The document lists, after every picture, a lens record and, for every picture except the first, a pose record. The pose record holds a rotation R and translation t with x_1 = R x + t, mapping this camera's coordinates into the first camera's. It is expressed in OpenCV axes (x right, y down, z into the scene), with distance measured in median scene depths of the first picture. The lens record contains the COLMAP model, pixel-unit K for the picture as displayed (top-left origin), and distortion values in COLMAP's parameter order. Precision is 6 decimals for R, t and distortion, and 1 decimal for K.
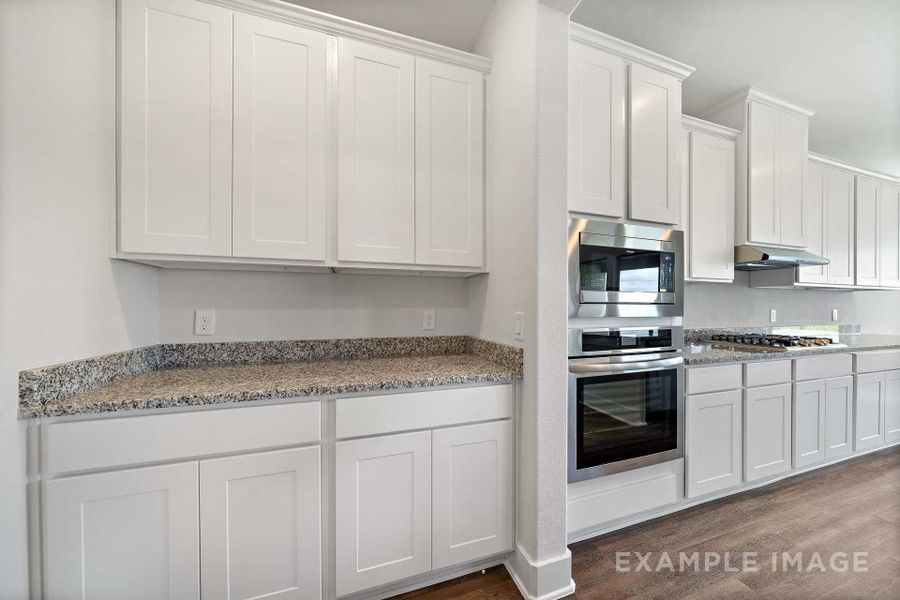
lens RADIAL K [[318.9, 0, 453.1], [0, 318.9, 306.4], [0, 0, 1]] dist [0.002756, -0.000258]
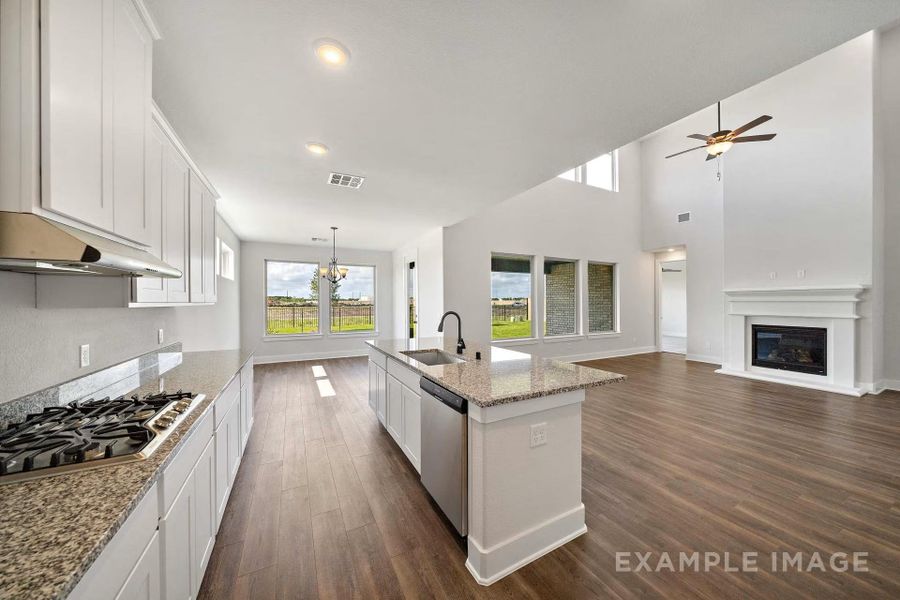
lens RADIAL K [[309.0, 0, 454.1], [0, 309.0, 304.5], [0, 0, 1]] dist [0.001171, 0.000045]
pose [[-0.136223, -0.008728, 0.990640, 0.477415], [-0.005431, 0.999953, 0.008063, -0.089414], [-0.990663, -0.004282, -0.136263, 0.550195]]
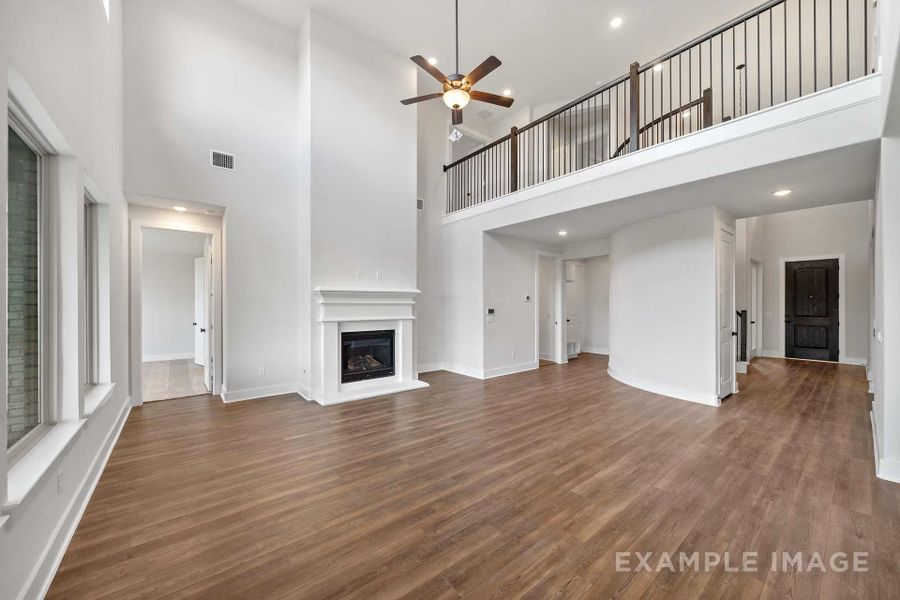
lens RADIAL K [[335.3, 0, 451.2], [0, 335.3, 302.8], [0, 0, 1]] dist [-0.001617, -0.000009]
pose [[-0.943921, -0.001631, -0.330168, 2.677019], [0.001304, 0.999962, -0.008666, -0.094593], [0.330170, -0.008611, -0.943882, 0.128246]]
